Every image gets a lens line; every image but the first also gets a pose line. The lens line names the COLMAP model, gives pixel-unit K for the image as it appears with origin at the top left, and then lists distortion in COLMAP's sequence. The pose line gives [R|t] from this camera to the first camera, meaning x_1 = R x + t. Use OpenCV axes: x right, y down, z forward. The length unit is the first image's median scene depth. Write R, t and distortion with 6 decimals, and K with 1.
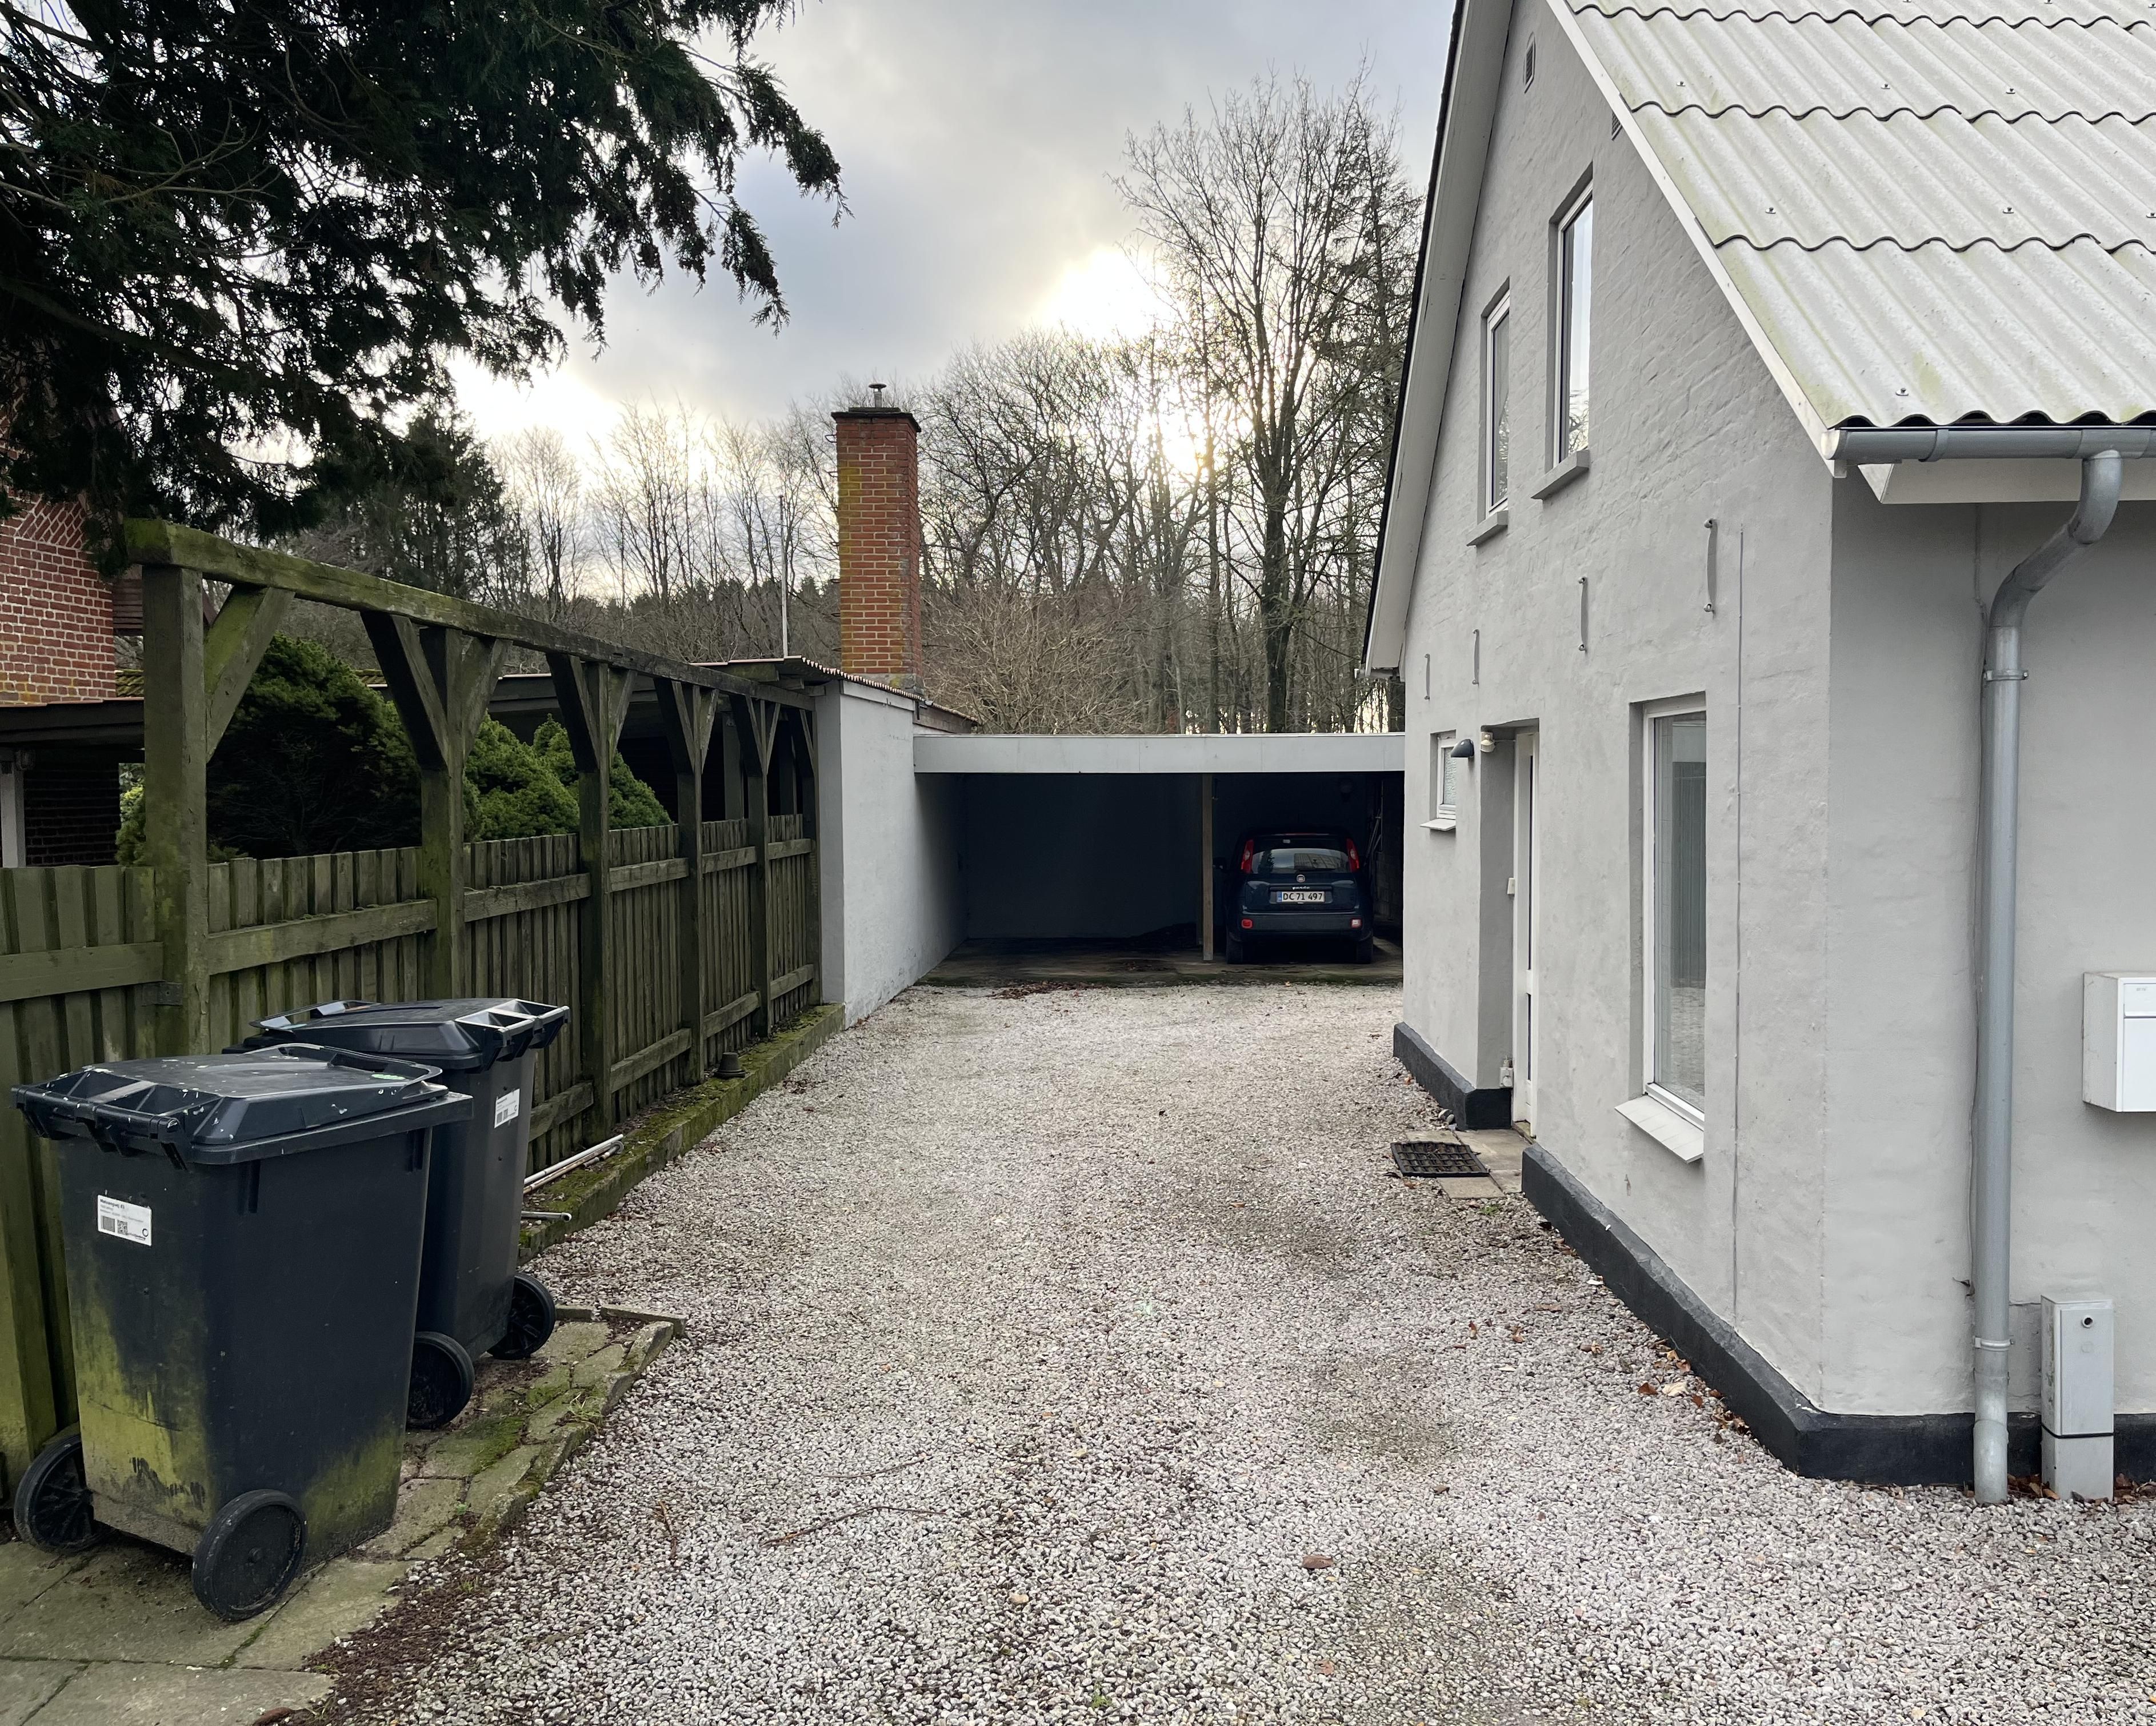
lens RADIAL K [[1799.4, 0, 1081.9], [0, 1799.4, 886.7], [0, 0, 1]] dist [0.009178, -0.003647]
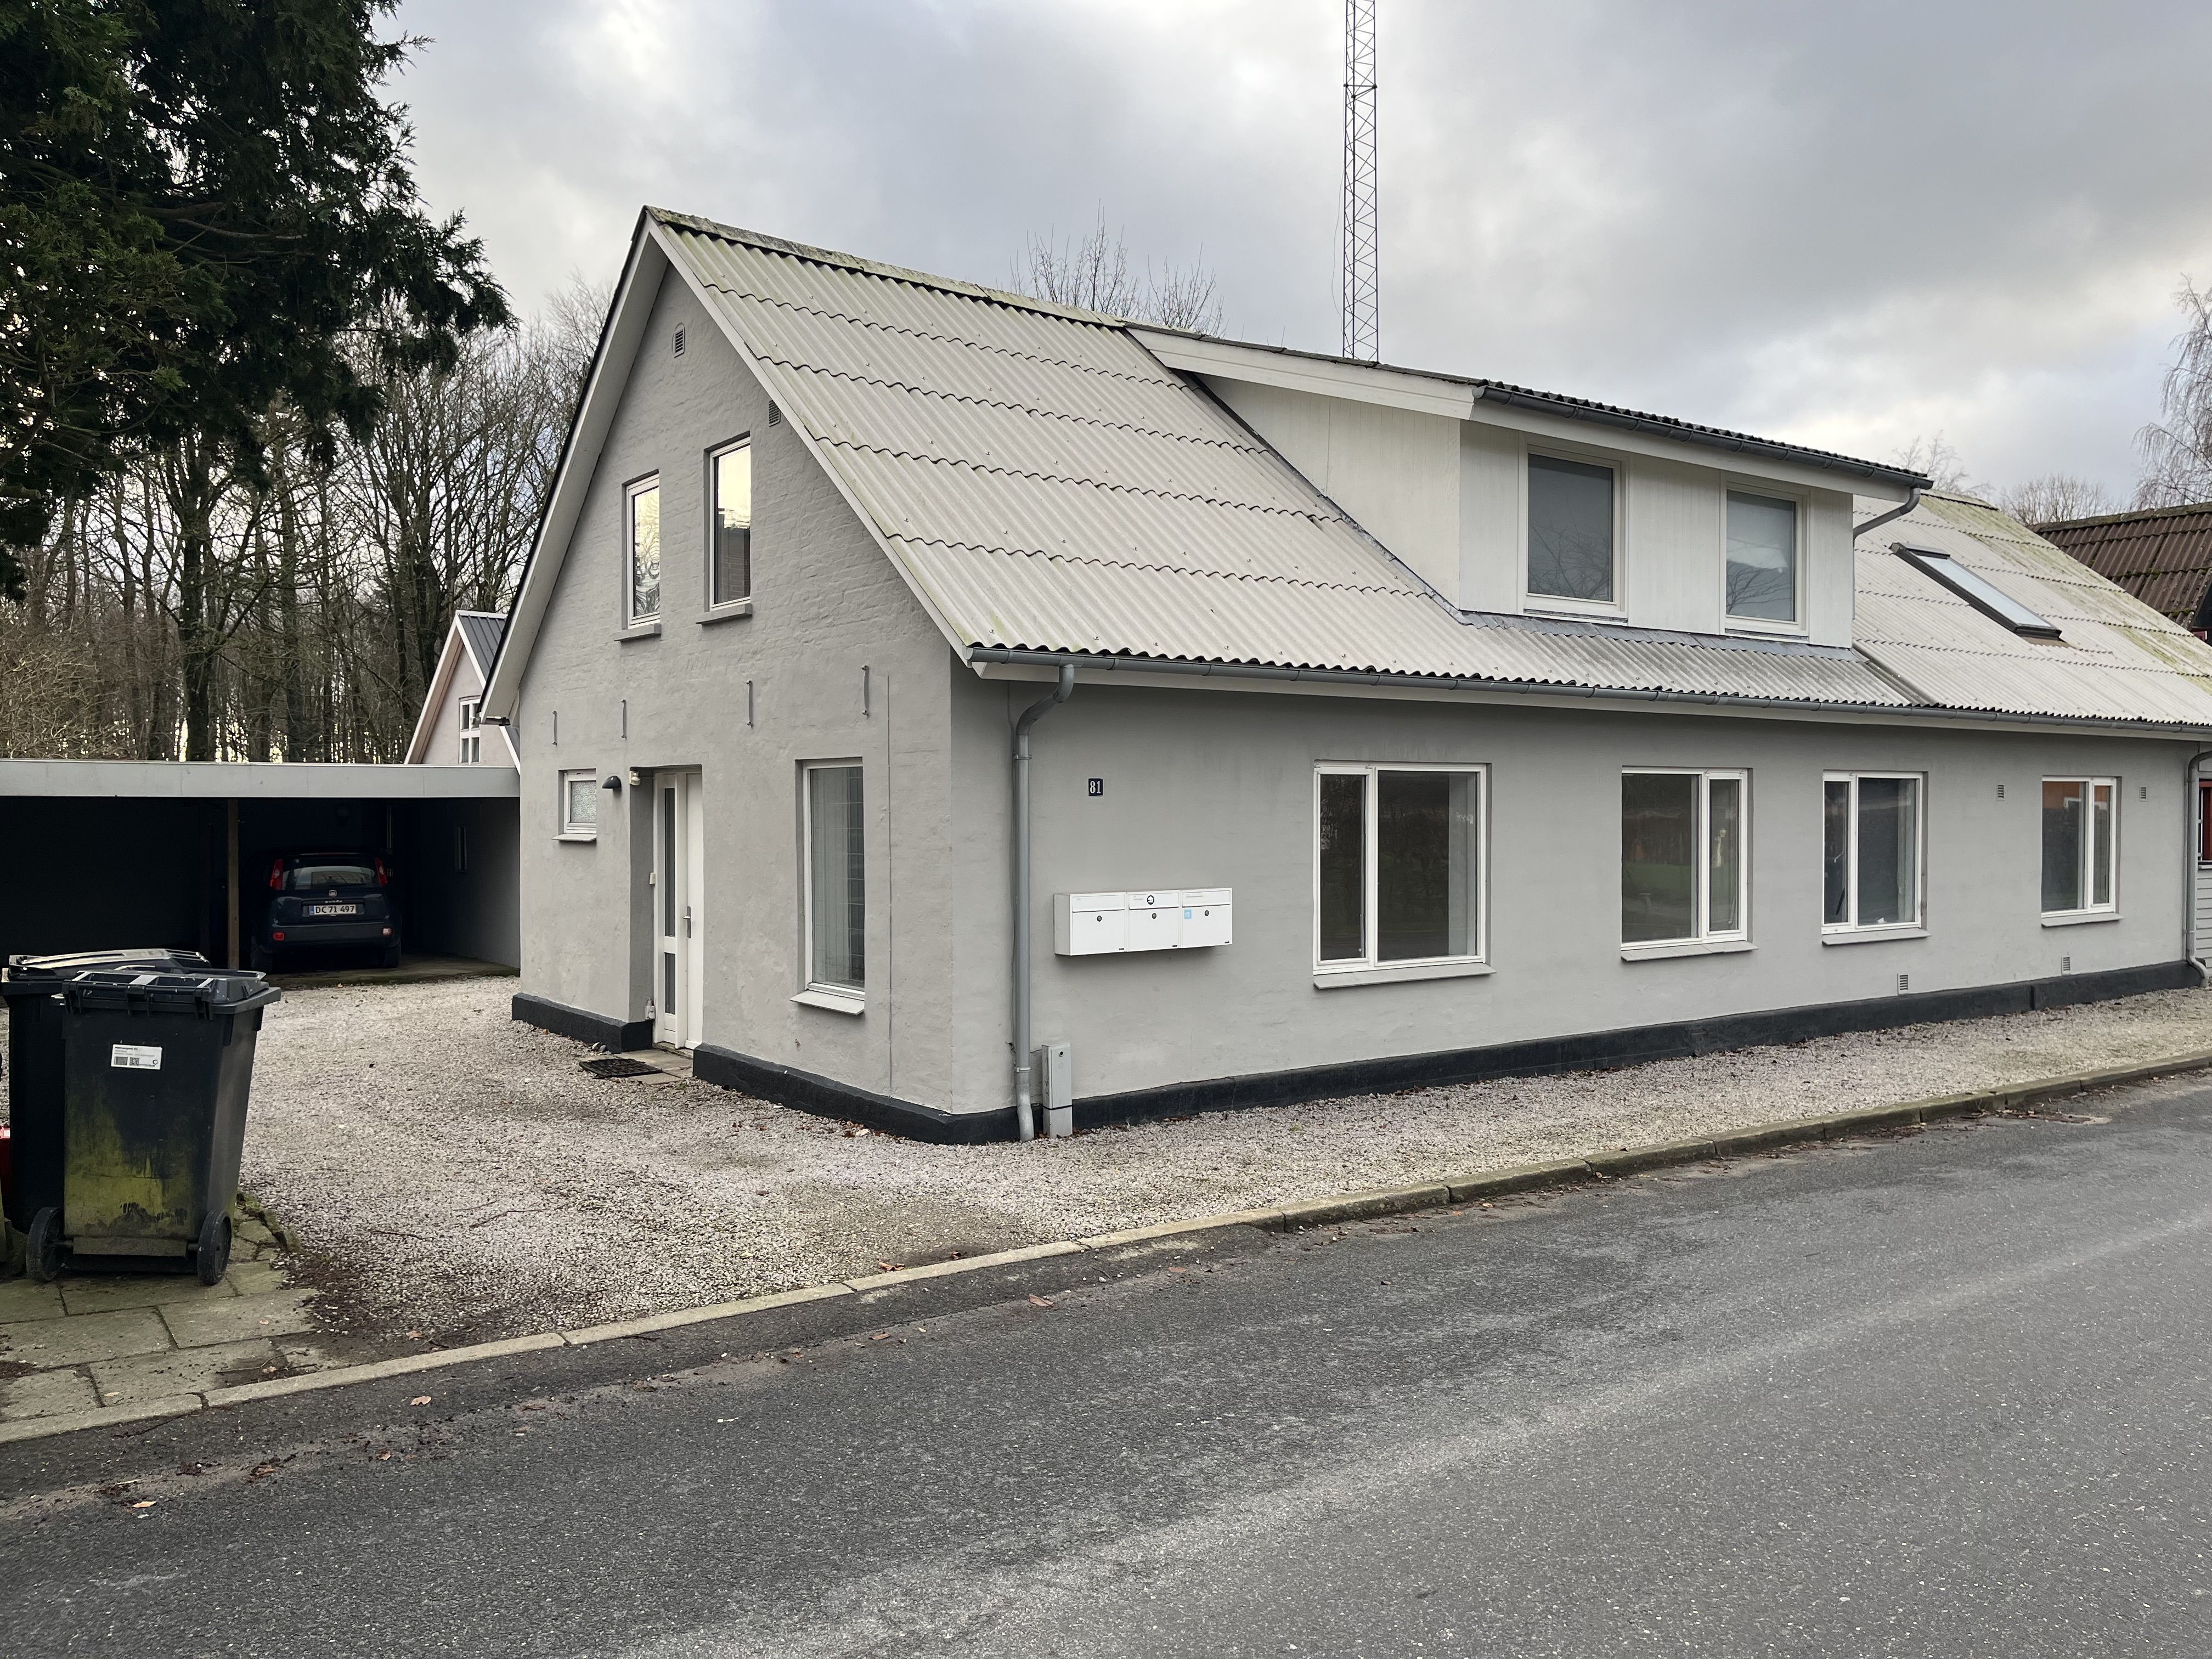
lens RADIAL K [[1649.1, 0, 1106.0], [0, 1649.1, 829.5], [0, 0, 1]] dist [-0.003150, 0.000311]
pose [[0.806871, -0.002884, 0.590721, -0.492201], [0.030030, 0.998895, -0.036143, 0.037719], [-0.589964, 0.046902, 0.806066, -0.554356]]
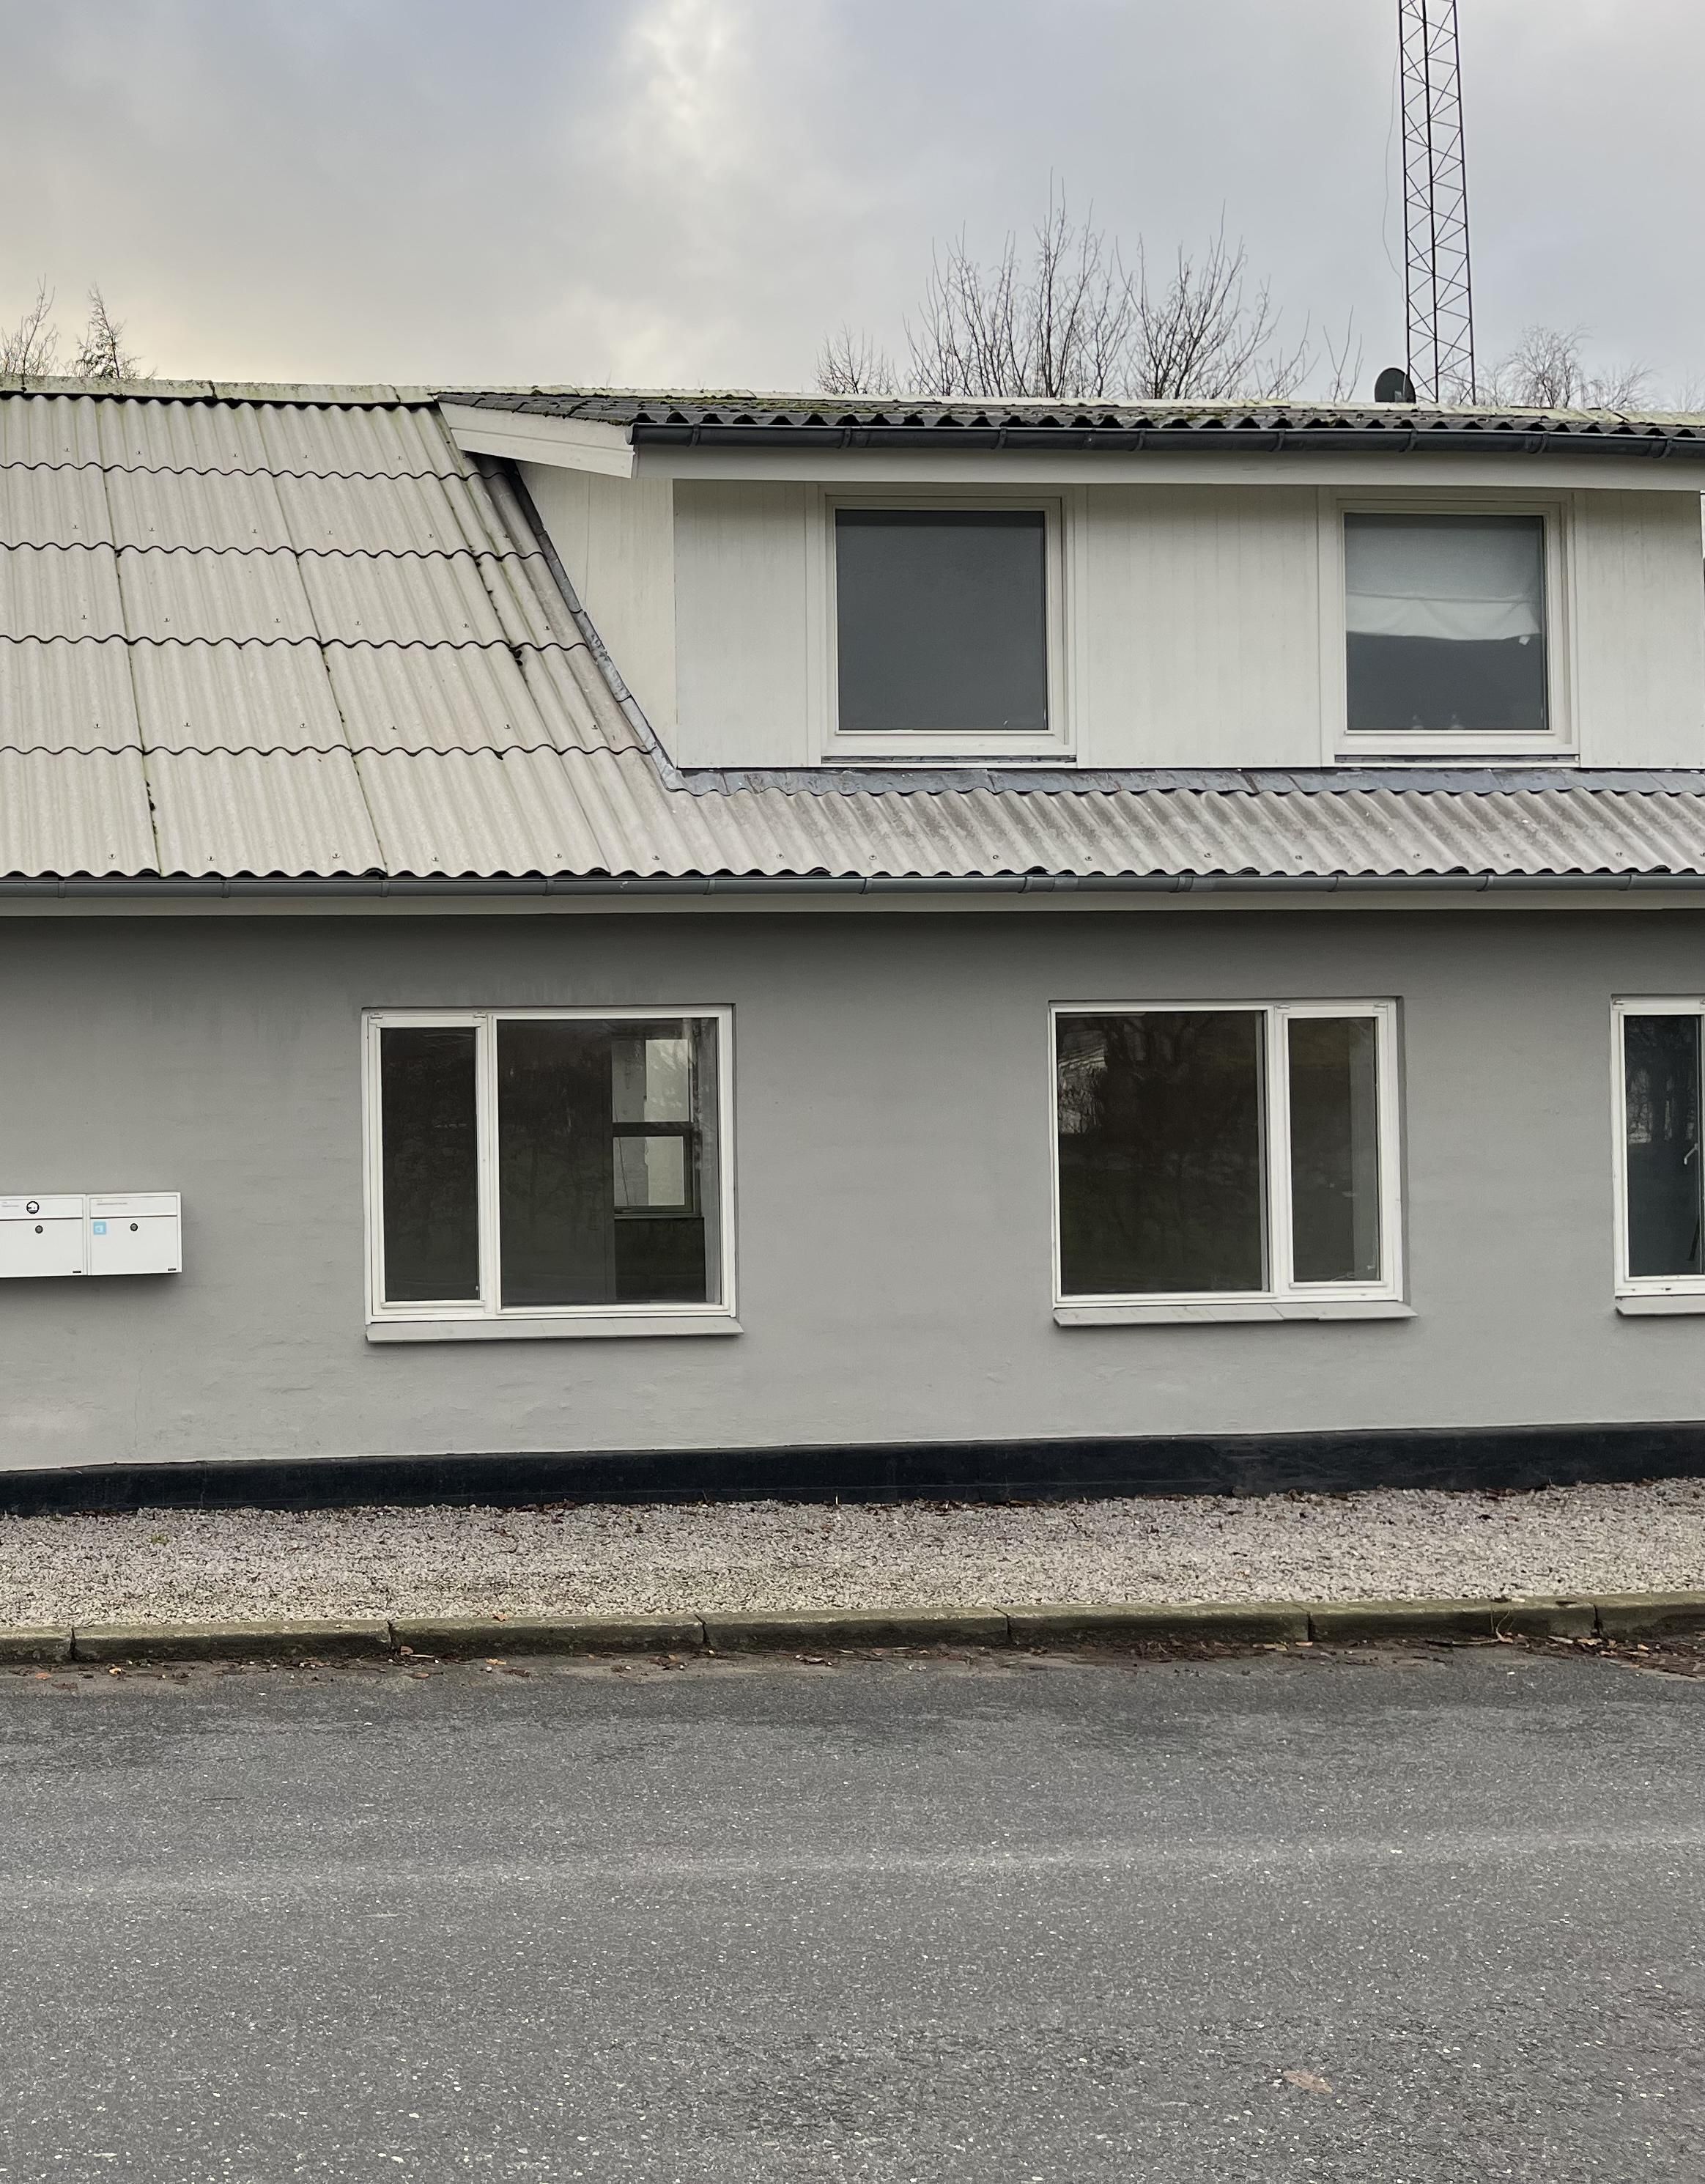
lens RADIAL K [[2343.6, 0, 852.3], [0, 2343.6, 1054.4], [0, 0, 1]] dist [0.006770, -0.017172]
pose [[0.993804, -0.004501, 0.111054, 1.006050], [0.012275, 0.997512, -0.069415, 0.066261], [-0.110465, 0.070348, 0.991387, -1.044127]]
